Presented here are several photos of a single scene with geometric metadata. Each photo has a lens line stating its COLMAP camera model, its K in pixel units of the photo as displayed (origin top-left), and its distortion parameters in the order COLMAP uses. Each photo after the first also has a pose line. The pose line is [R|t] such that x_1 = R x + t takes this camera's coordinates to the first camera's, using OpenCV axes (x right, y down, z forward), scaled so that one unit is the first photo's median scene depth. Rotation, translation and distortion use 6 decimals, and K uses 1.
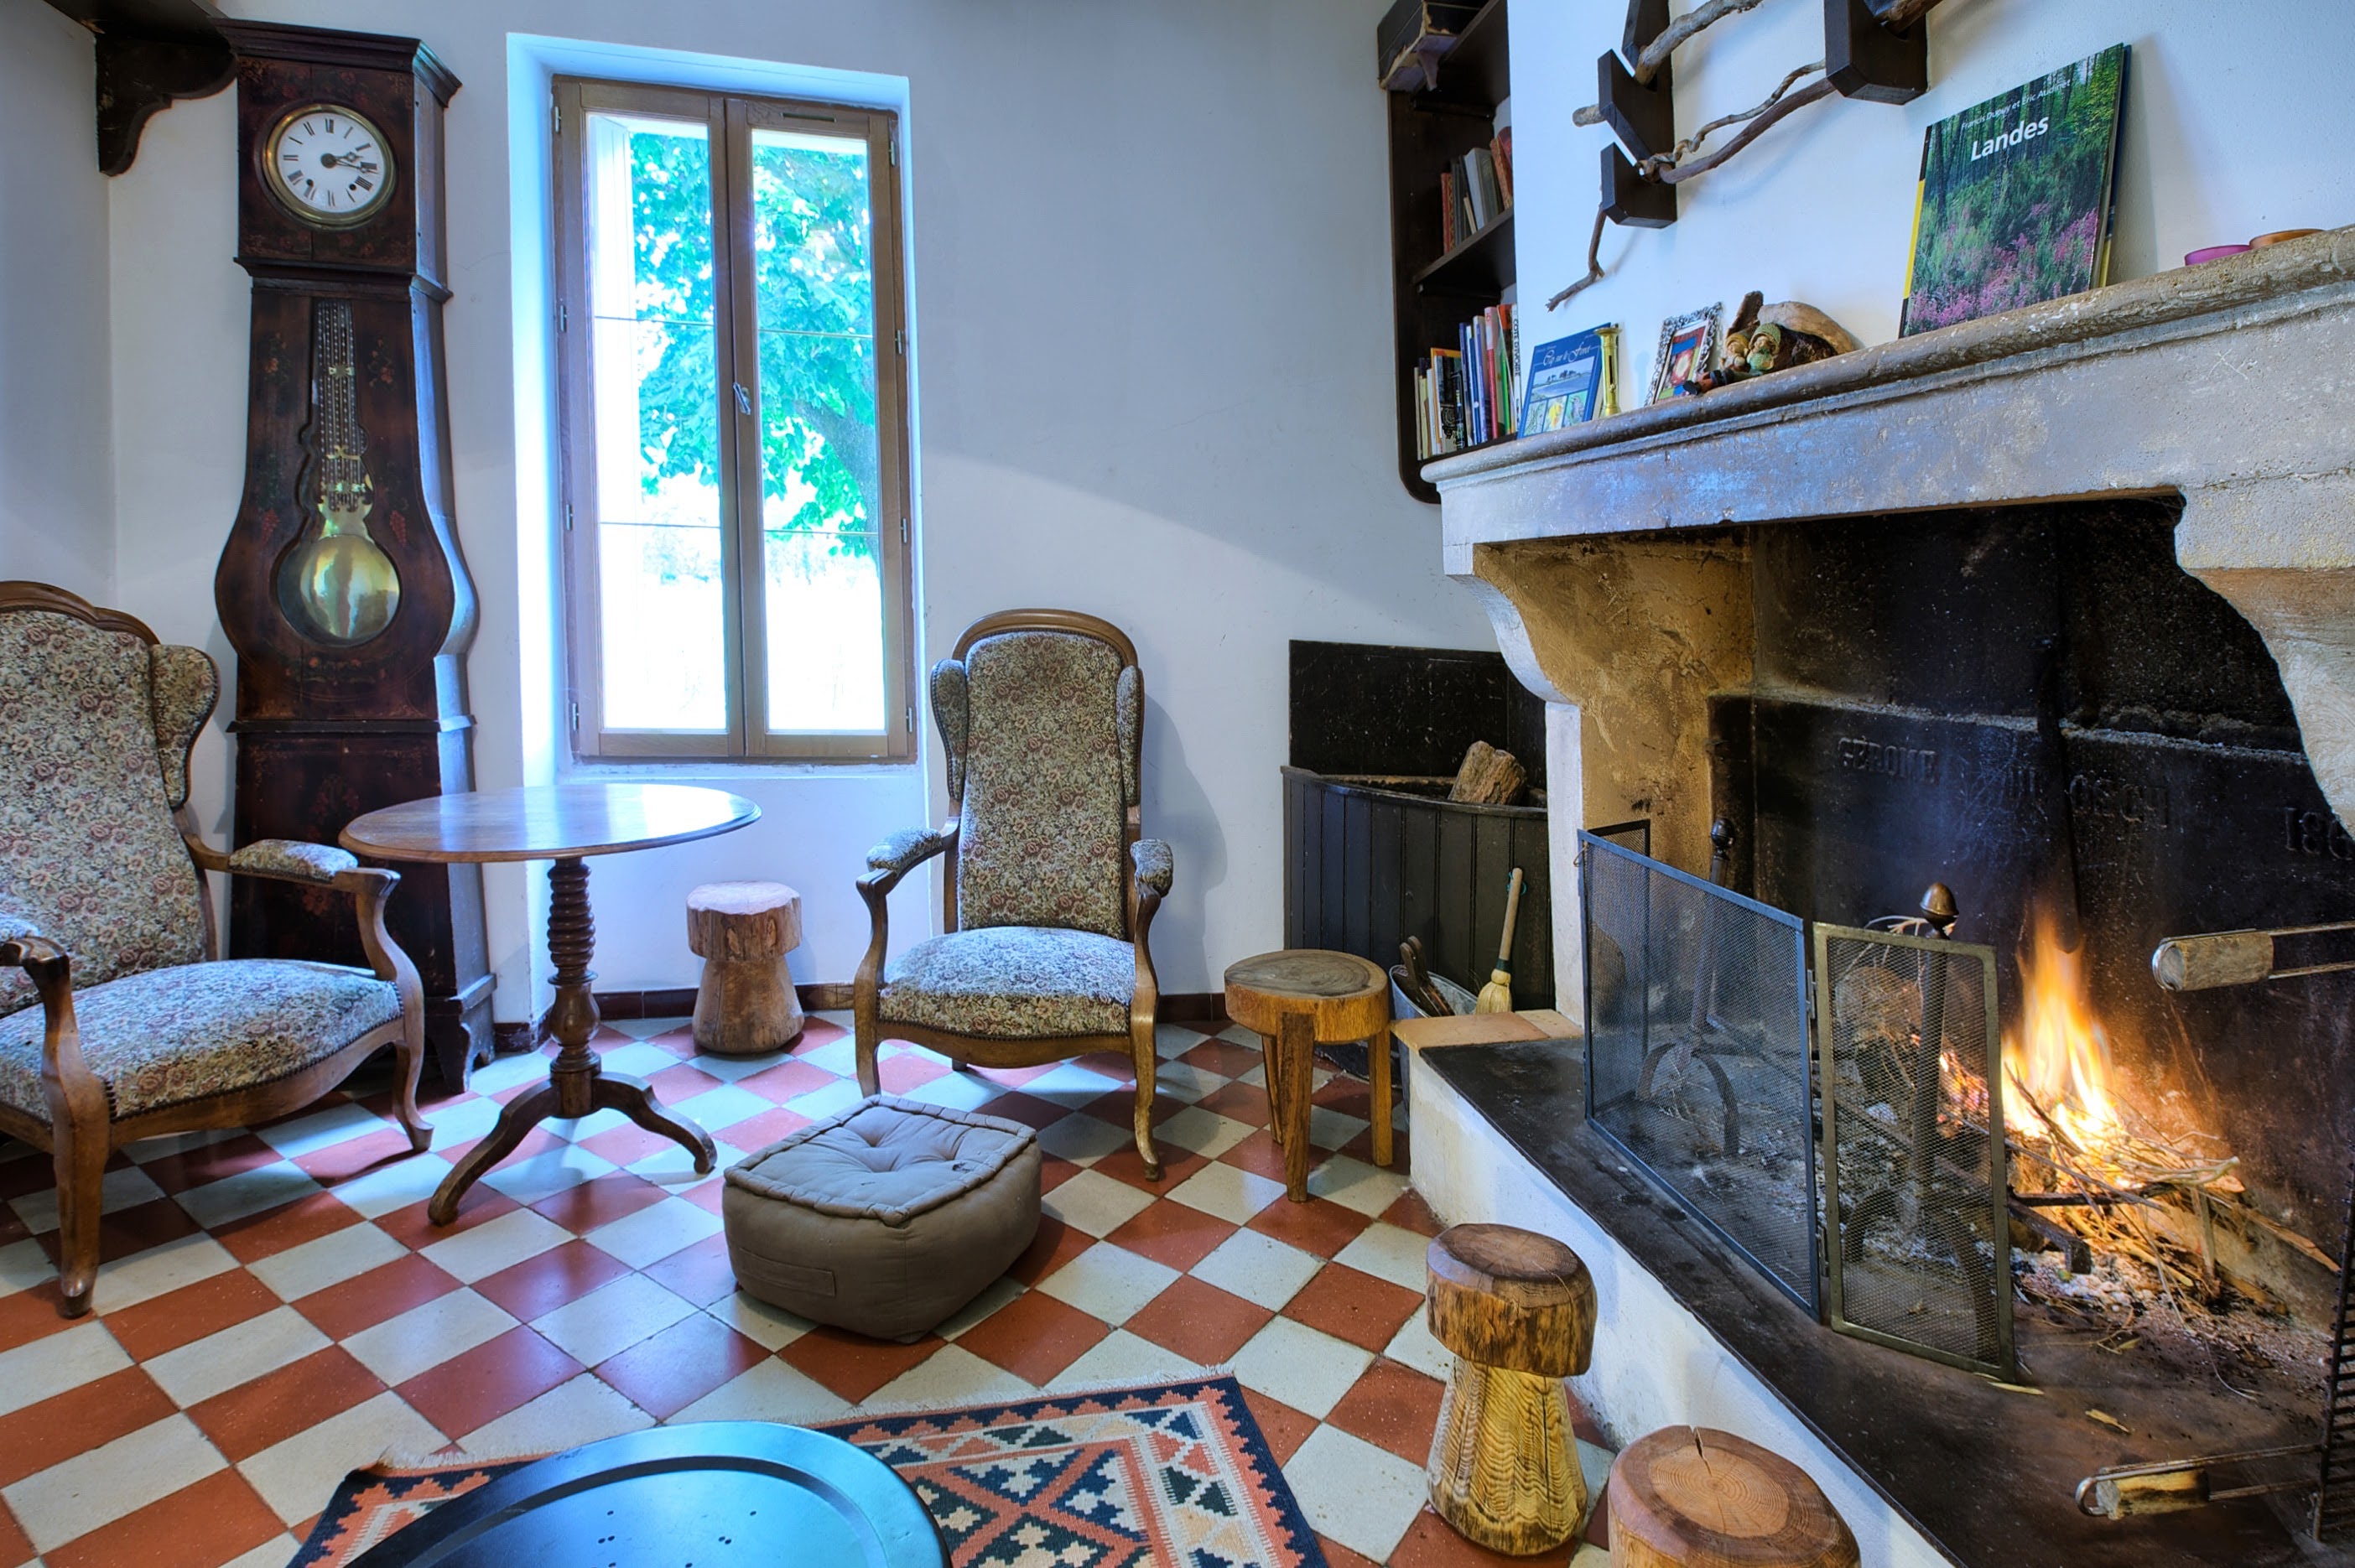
lens RADIAL K [[1212.2, 0, 1175.8], [0, 1212.2, 687.8], [0, 0, 1]] dist [-0.000419, -0.000411]
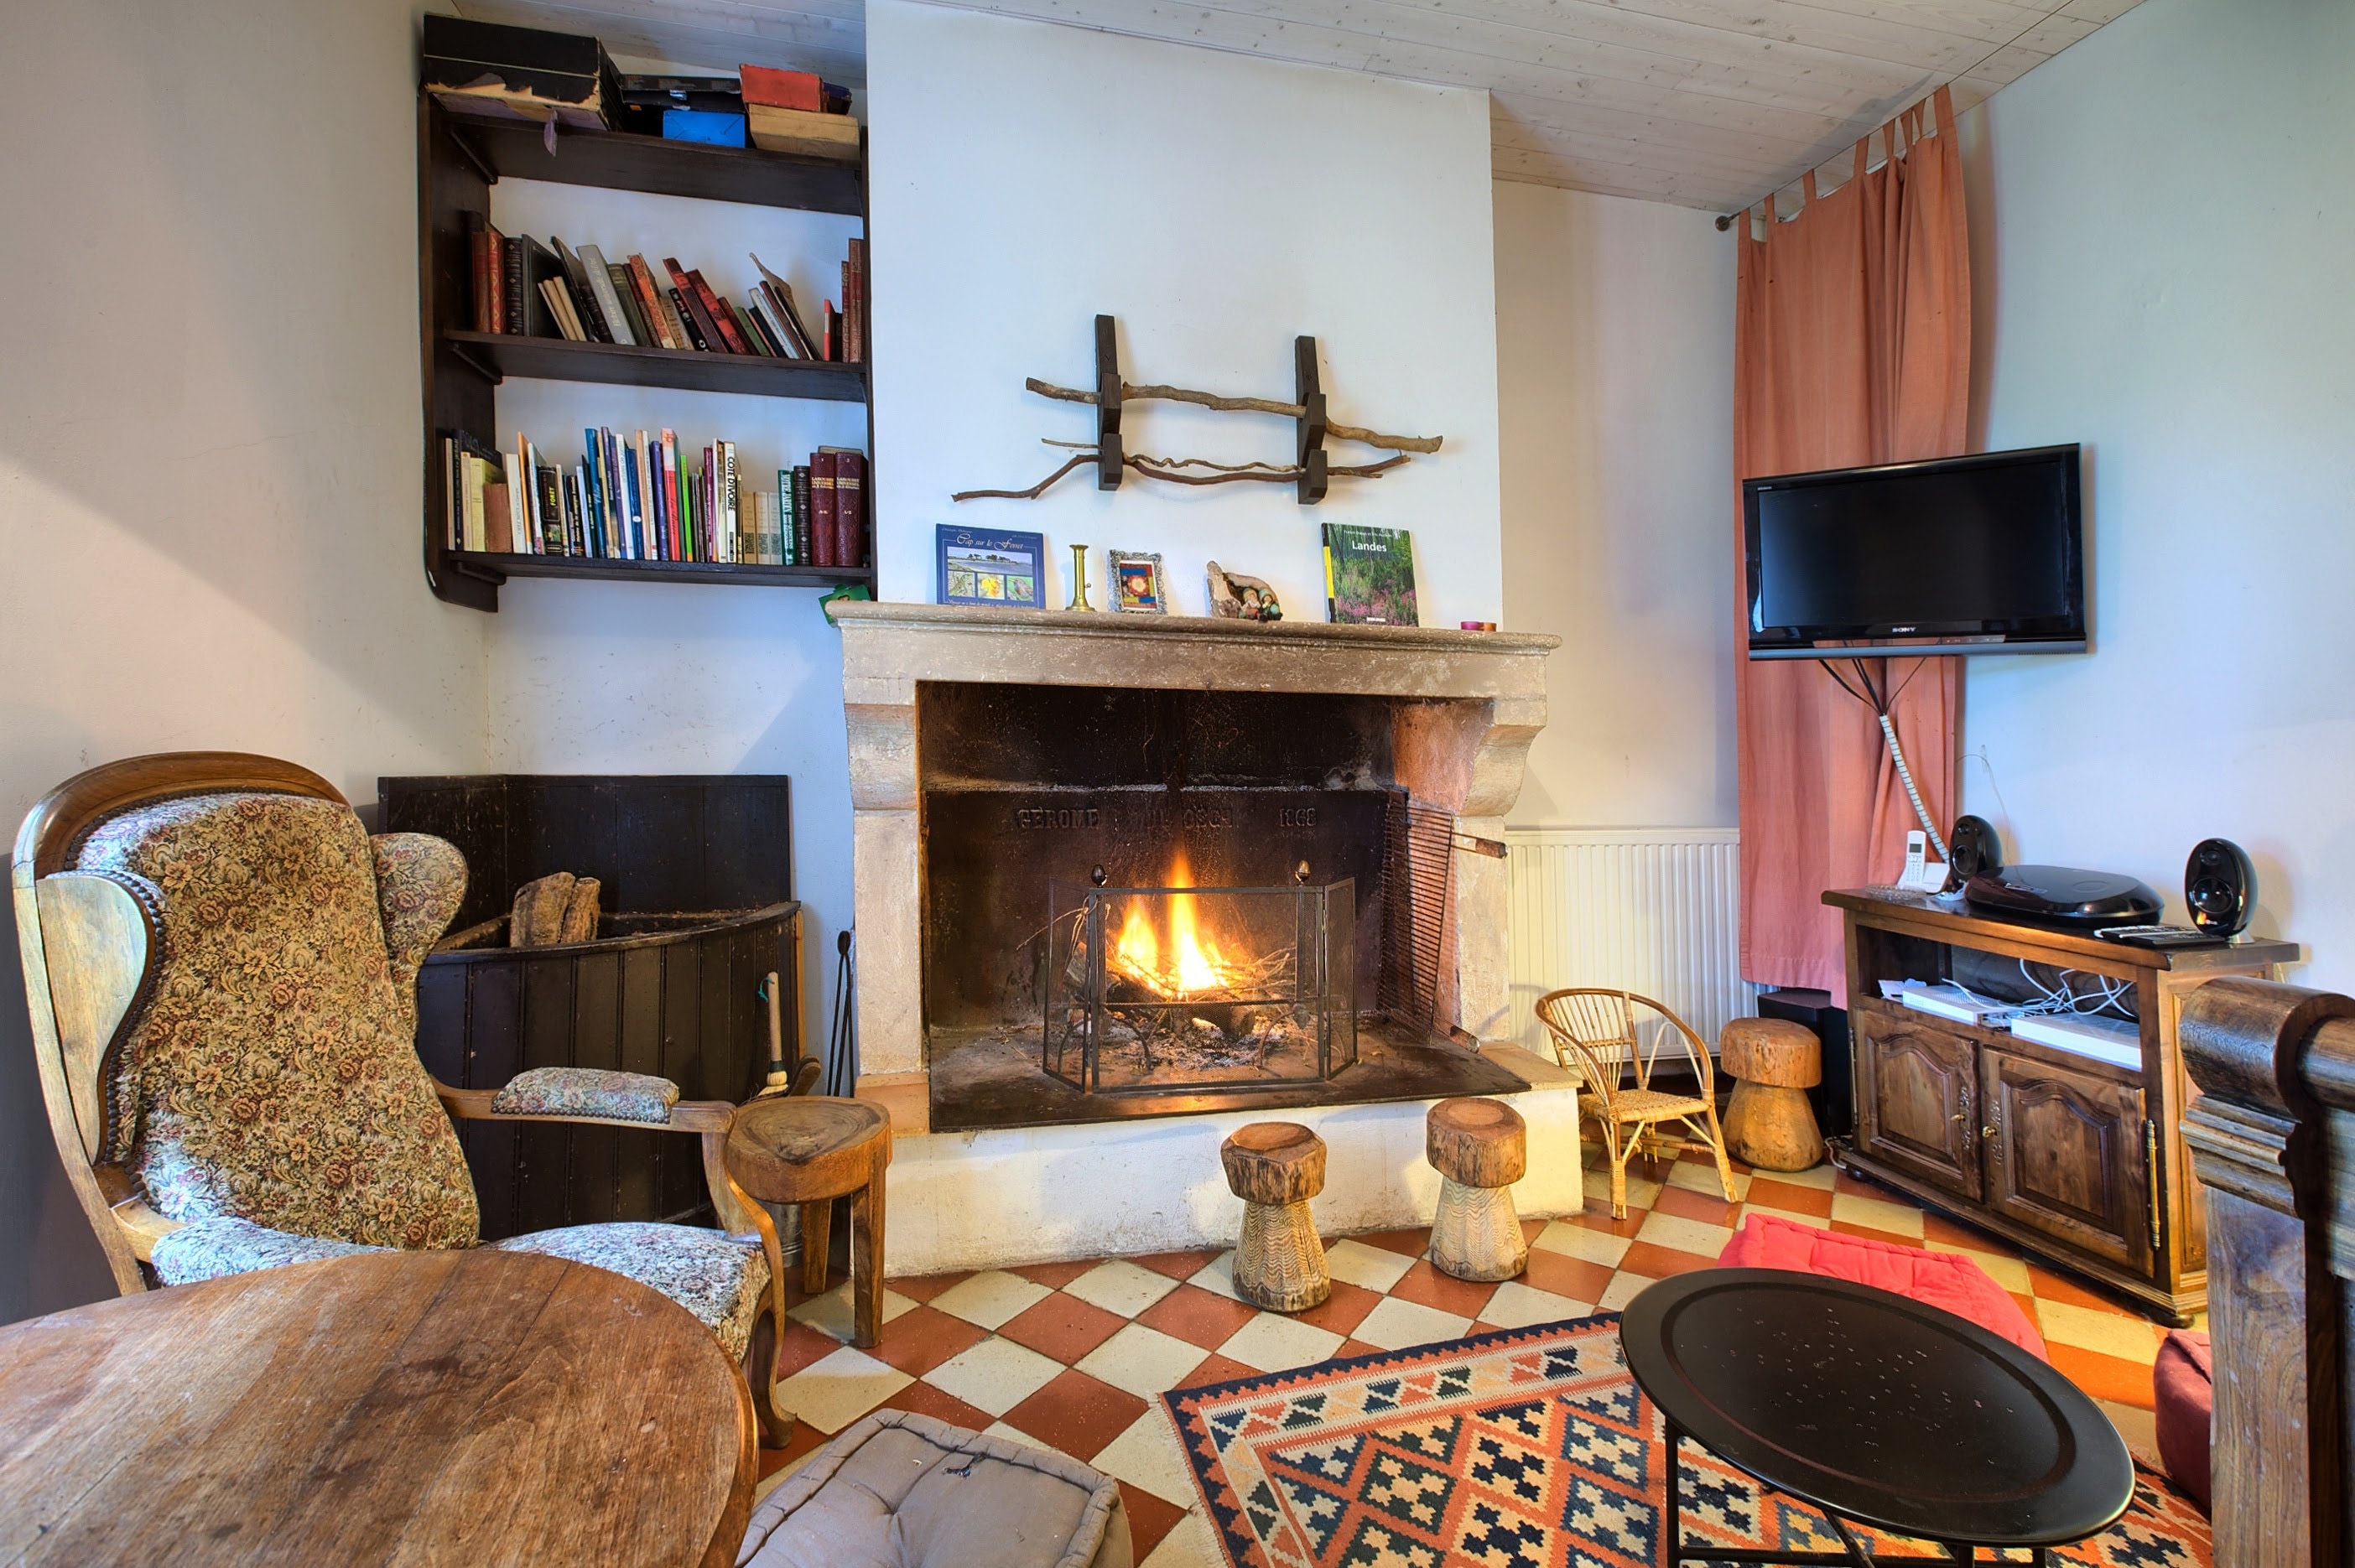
lens RADIAL K [[1074.0, 0, 1172.4], [0, 1074.0, 698.7], [0, 0, 1]] dist [0.000095, 0.000104]
pose [[-0.019181, 0.000339, 0.999816, -1.086957], [0.054452, 0.998516, 0.000706, -0.119592], [-0.998332, 0.054455, -0.019171, 1.055057]]
